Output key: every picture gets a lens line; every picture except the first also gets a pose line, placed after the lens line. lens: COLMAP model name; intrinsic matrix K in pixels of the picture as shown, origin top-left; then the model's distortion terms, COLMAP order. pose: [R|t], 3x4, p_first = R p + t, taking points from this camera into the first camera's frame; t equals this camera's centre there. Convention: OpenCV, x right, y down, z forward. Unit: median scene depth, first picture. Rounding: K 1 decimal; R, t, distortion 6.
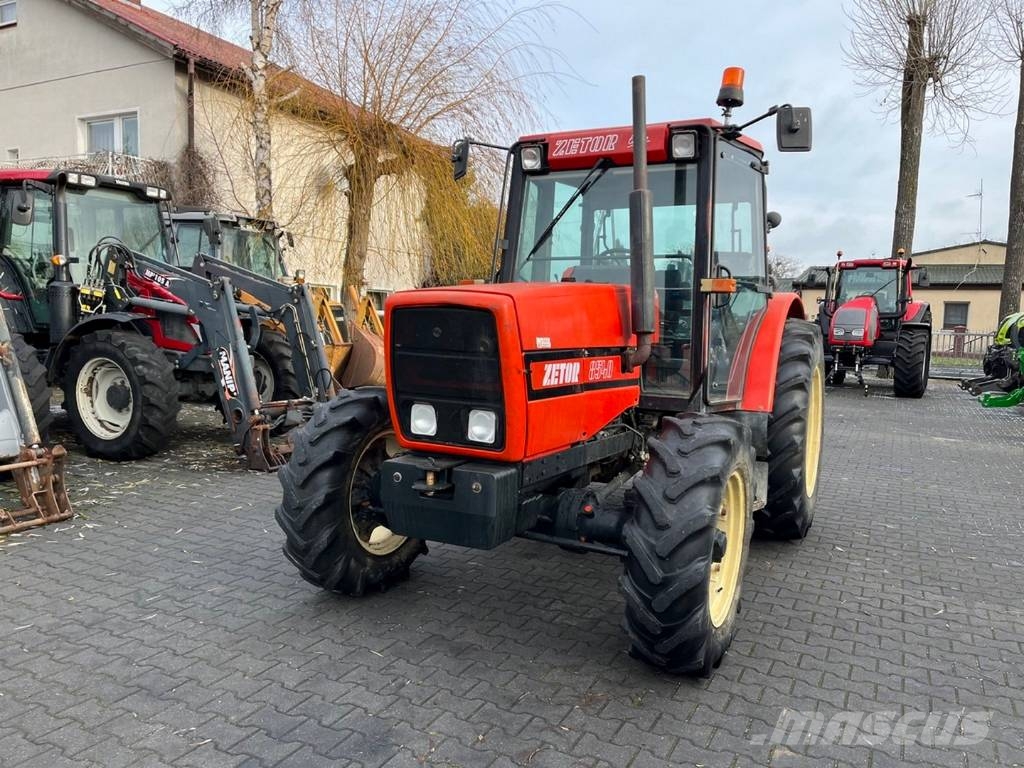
lens RADIAL K [[770.2, 0, 512.3], [0, 770.2, 378.7], [0, 0, 1]] dist [0.094568, -0.113376]
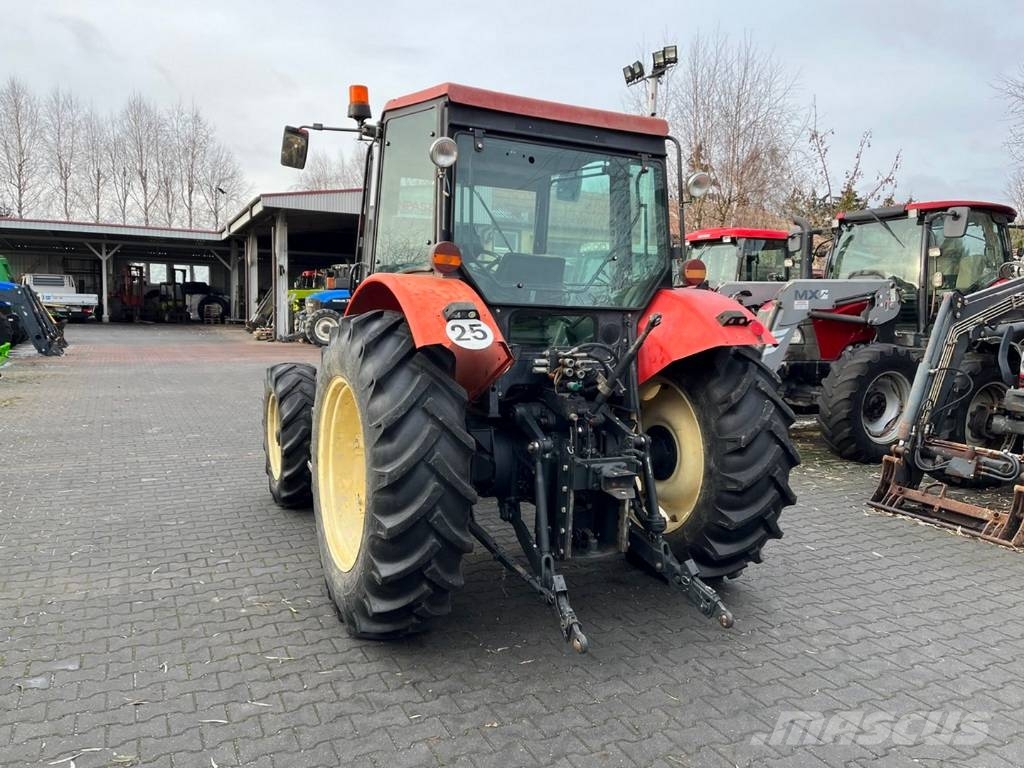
lens RADIAL K [[770.7, 0, 513.9], [0, 770.7, 385.3], [0, 0, 1]] dist [0.087428, -0.104782]
pose [[-0.598771, 0.036167, -0.800103, 1.016269], [-0.109095, 0.985986, 0.126213, -0.135424], [0.793455, 0.162860, -0.586435, 1.828817]]
